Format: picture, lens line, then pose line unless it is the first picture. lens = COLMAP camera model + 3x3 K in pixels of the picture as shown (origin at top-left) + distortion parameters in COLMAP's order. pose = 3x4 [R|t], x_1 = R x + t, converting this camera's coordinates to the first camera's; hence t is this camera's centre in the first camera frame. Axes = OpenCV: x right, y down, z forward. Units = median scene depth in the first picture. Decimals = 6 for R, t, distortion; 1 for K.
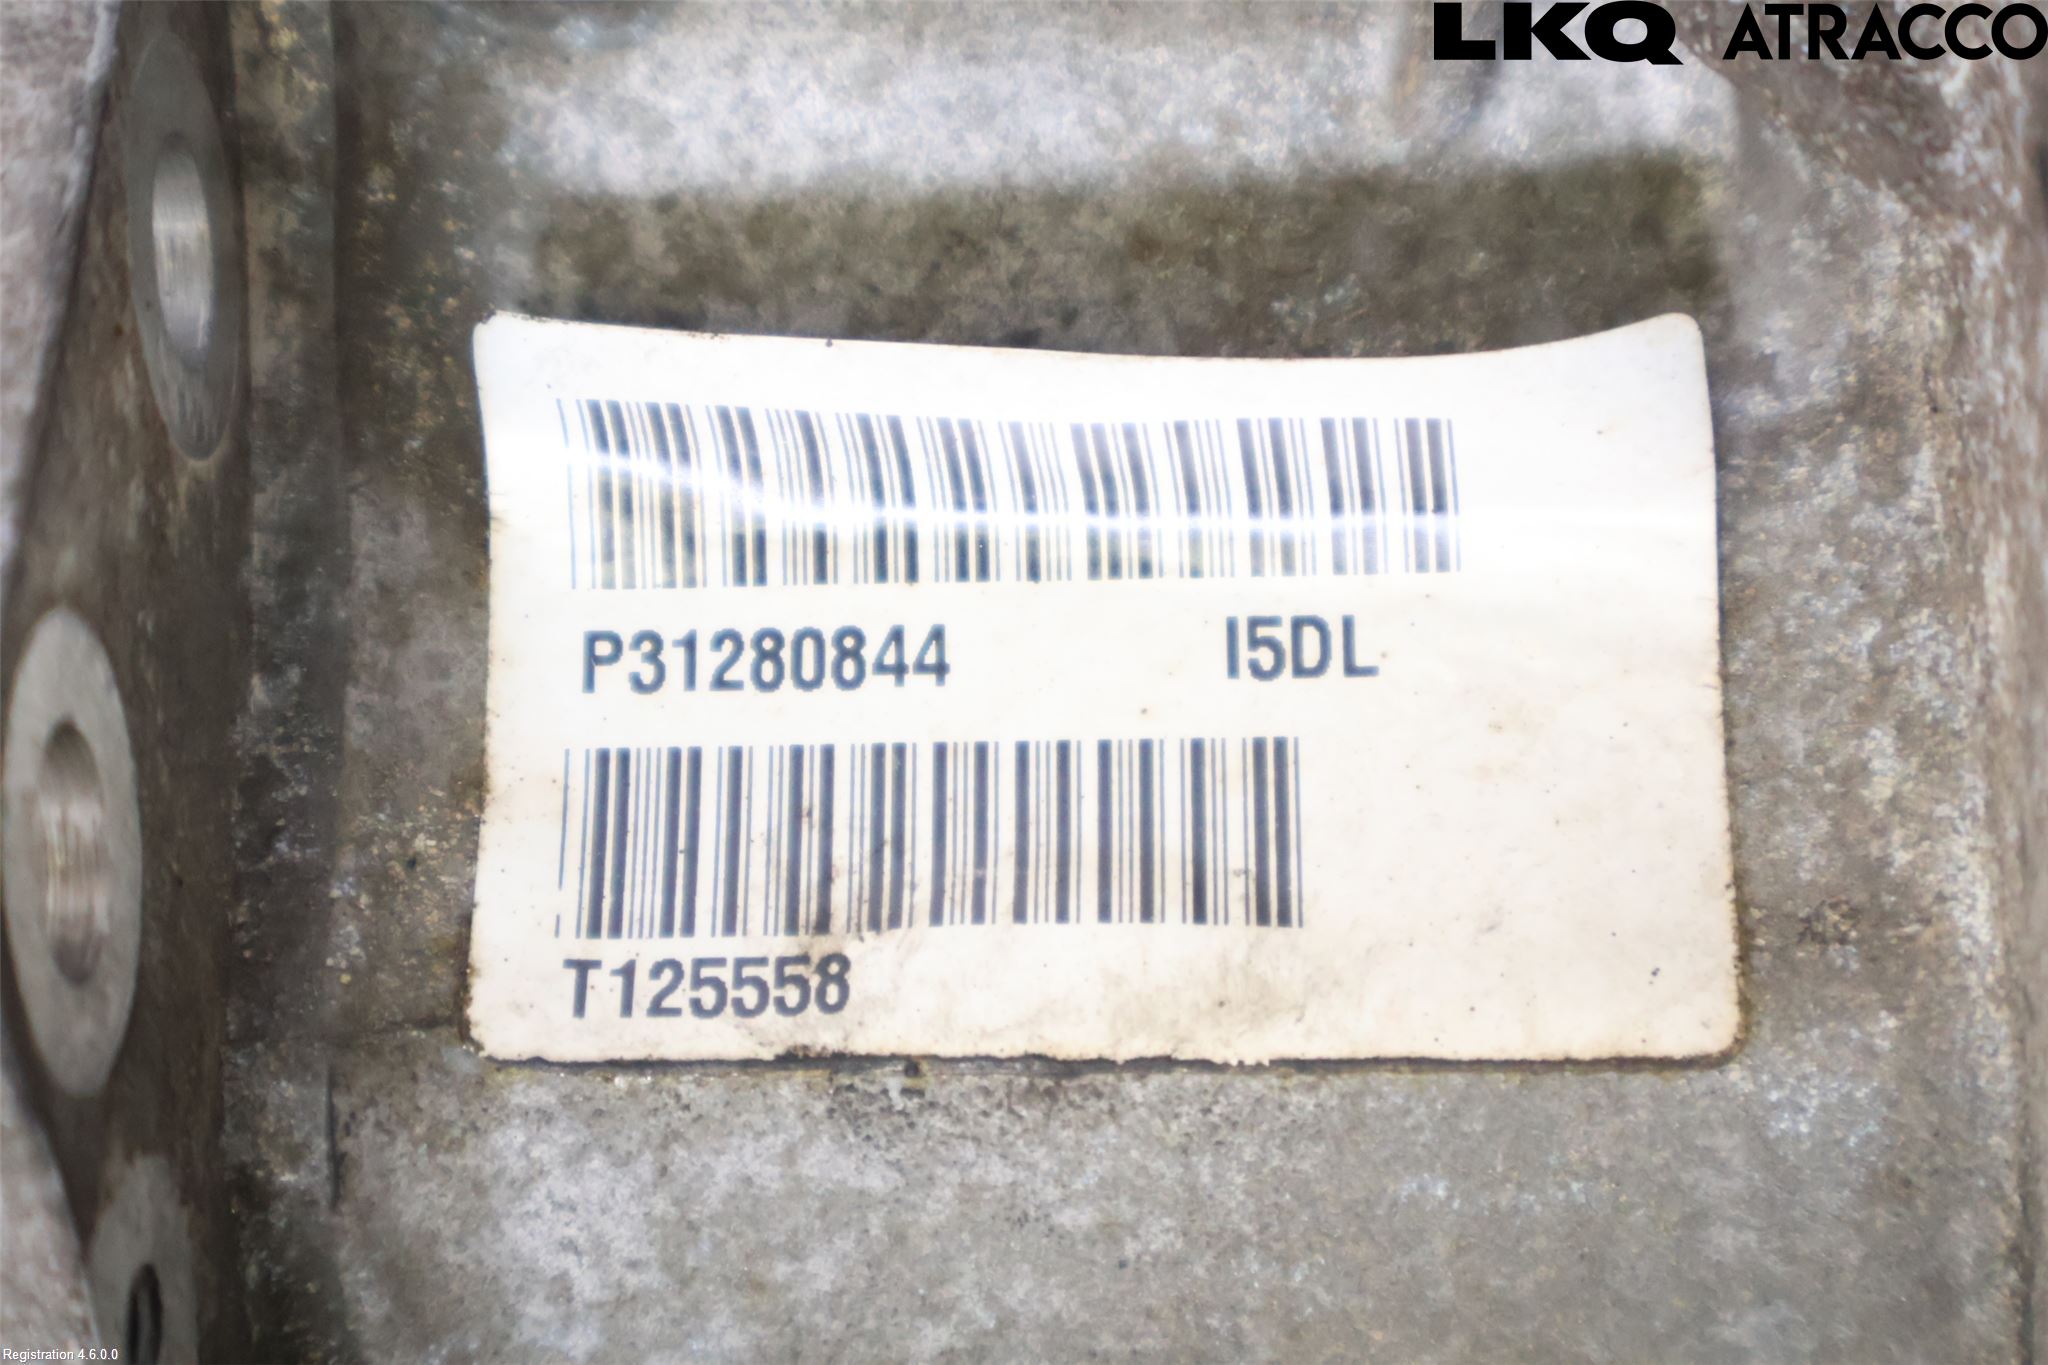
lens RADIAL K [[4277.4, 0, 1027.9], [0, 4277.4, 682.1], [0, 0, 1]] dist [0.113311, 0.000000]
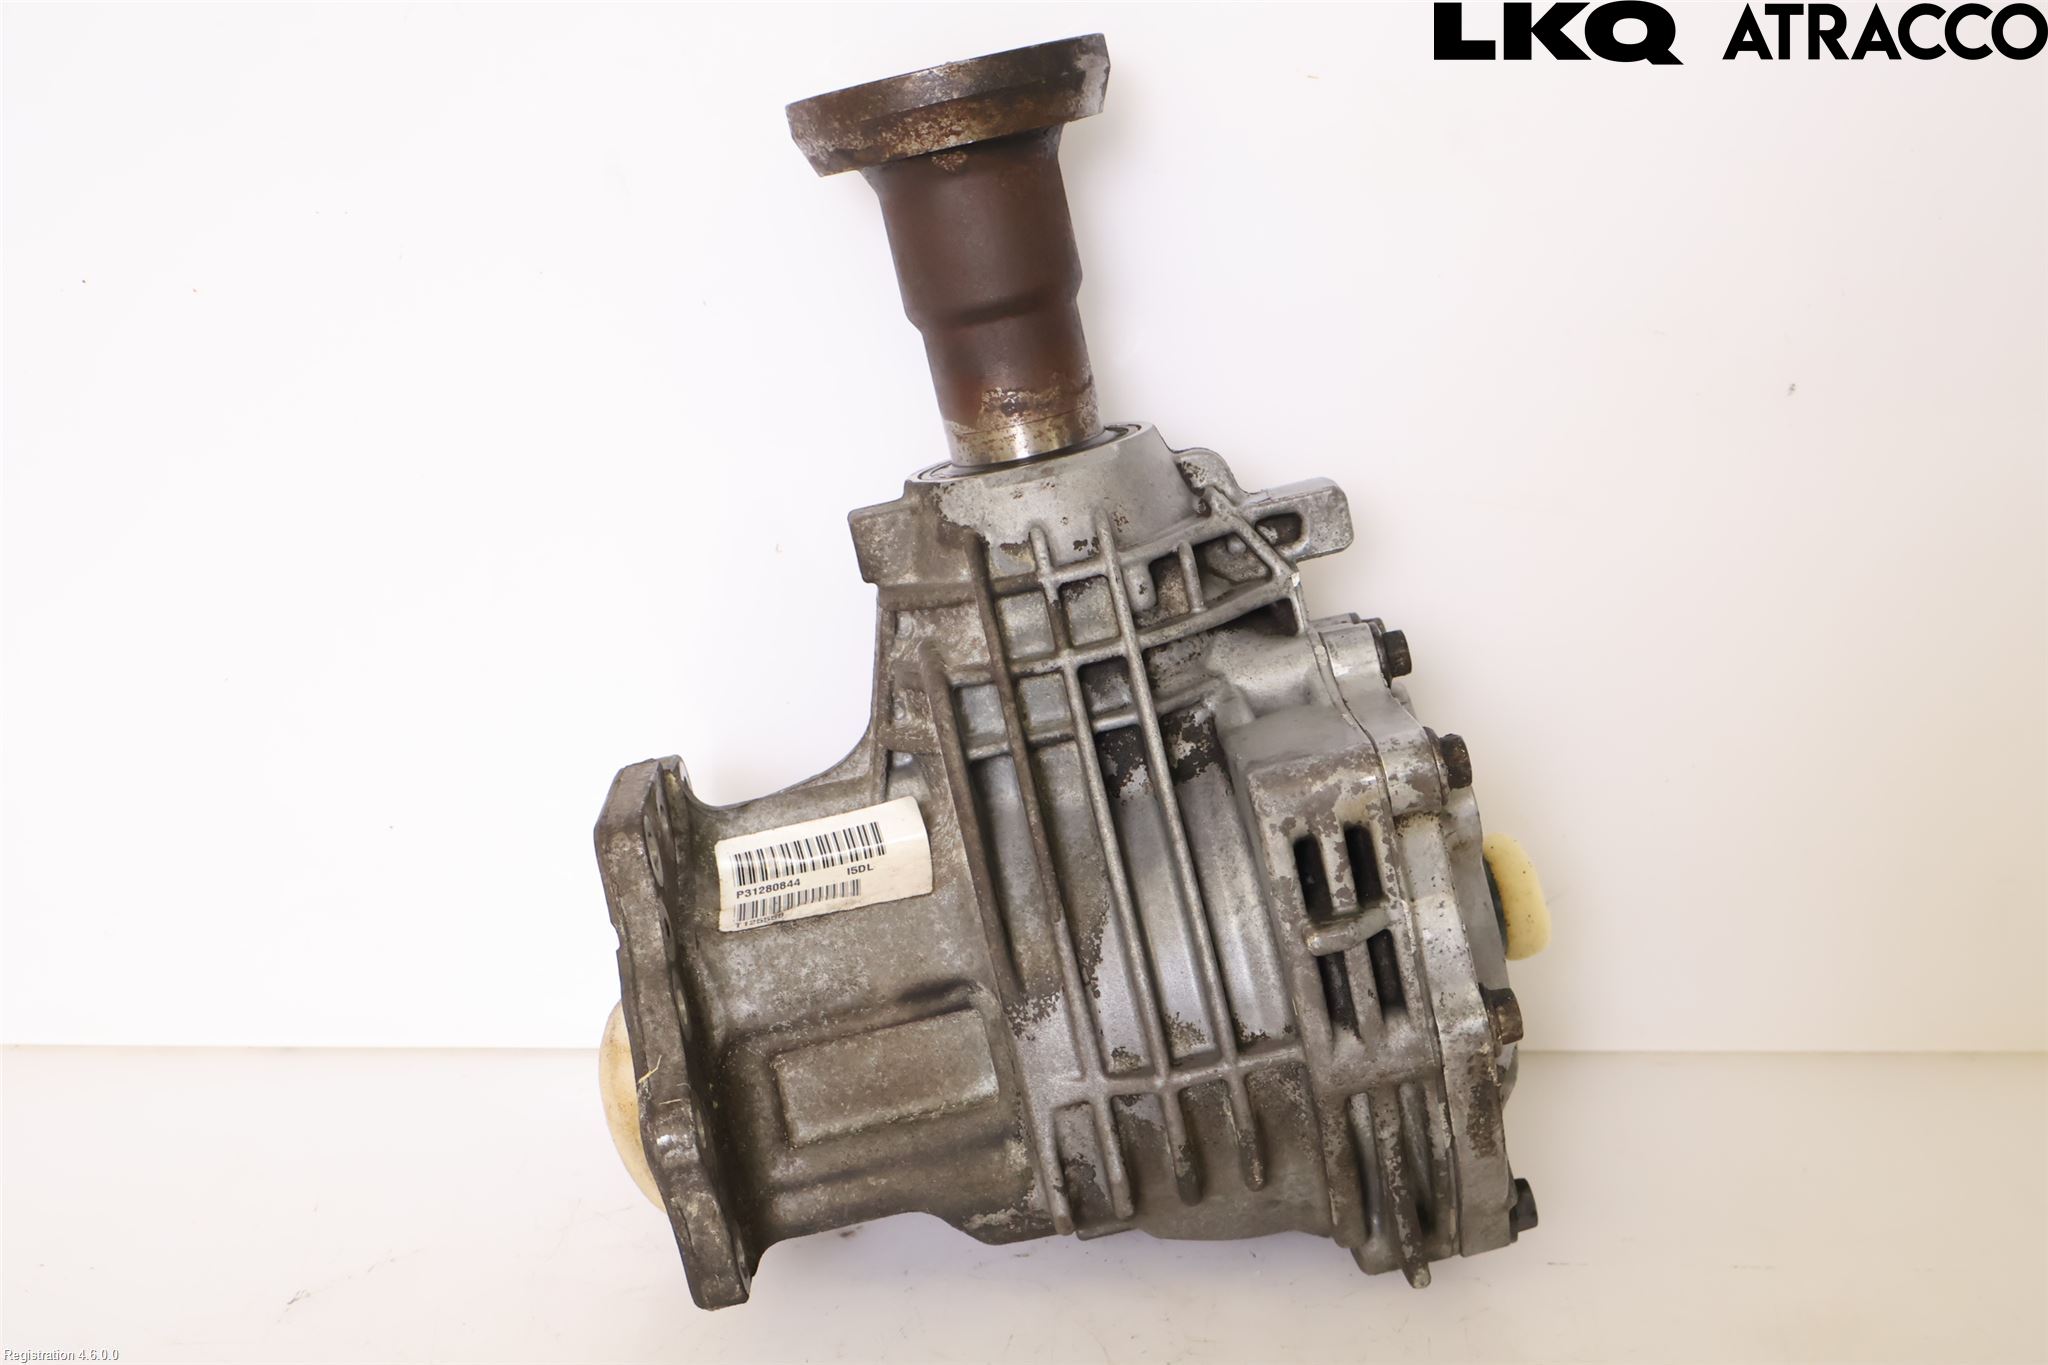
lens RADIAL K [[2868.7, 0, 1022.7], [0, 2868.7, 682.2], [0, 0, 1]] dist [-0.013564, 0.000000]
pose [[0.988472, -0.151067, 0.010105, 0.278530], [0.122046, 0.755521, -0.643656, 2.306942], [0.089601, 0.637469, 0.765249, -2.079702]]
